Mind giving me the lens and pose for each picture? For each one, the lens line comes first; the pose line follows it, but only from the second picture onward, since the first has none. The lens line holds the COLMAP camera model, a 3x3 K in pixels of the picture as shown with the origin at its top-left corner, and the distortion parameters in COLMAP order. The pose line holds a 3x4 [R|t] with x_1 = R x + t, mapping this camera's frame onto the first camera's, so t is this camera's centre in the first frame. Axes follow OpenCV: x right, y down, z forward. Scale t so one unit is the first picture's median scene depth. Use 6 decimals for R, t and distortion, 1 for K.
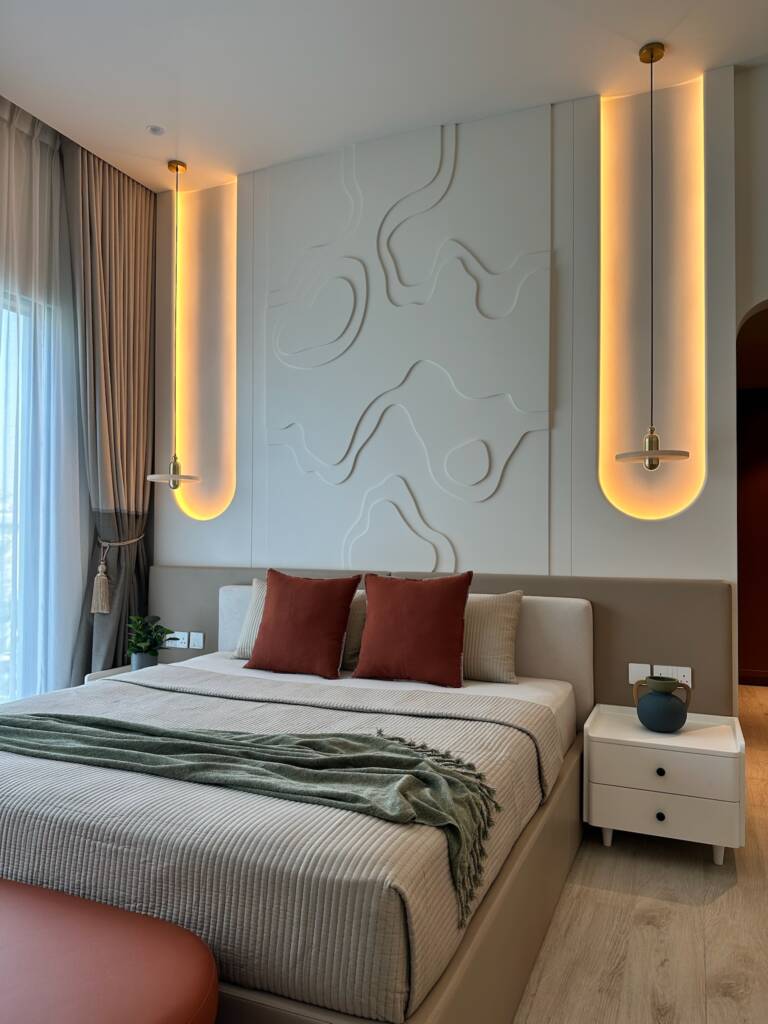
lens RADIAL K [[719.5, 0, 416.5], [0, 719.5, 518.0], [0, 0, 1]] dist [0.073299, -0.145908]
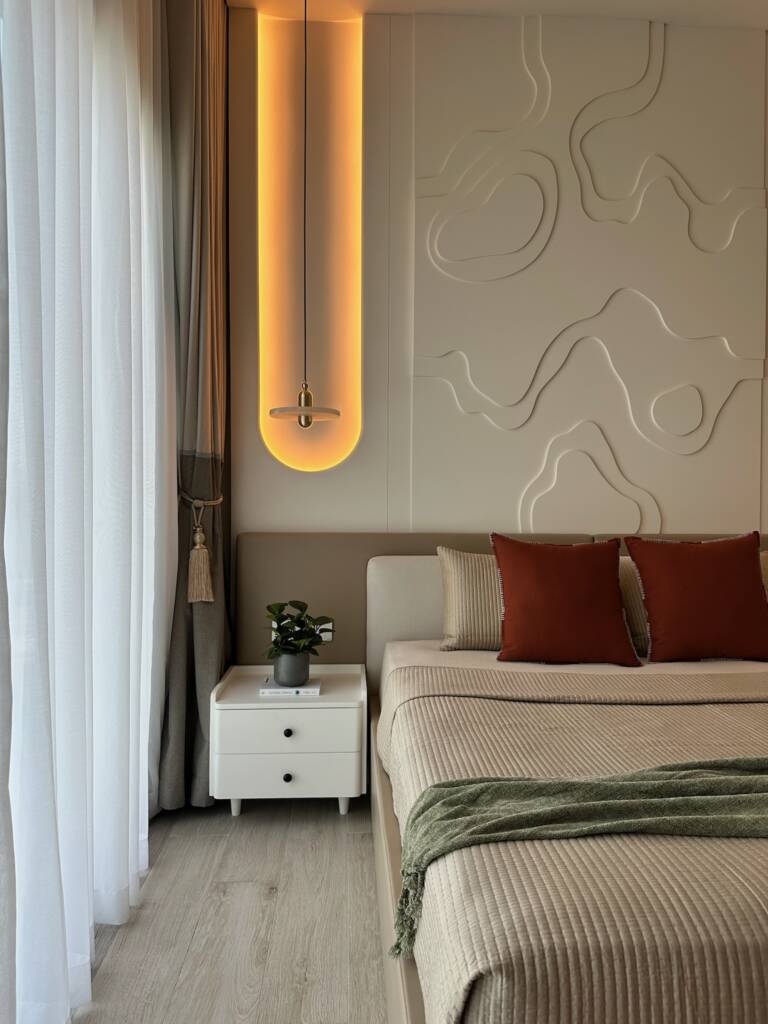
lens RADIAL K [[739.0, 0, 383.9], [0, 739.0, 494.1], [0, 0, 1]] dist [0.076680, -0.096514]
pose [[0.901698, 0.000895, 0.432366, -0.666790], [-0.013074, 0.999597, 0.025198, 0.008418], [-0.432169, -0.028374, 0.901346, 0.324657]]
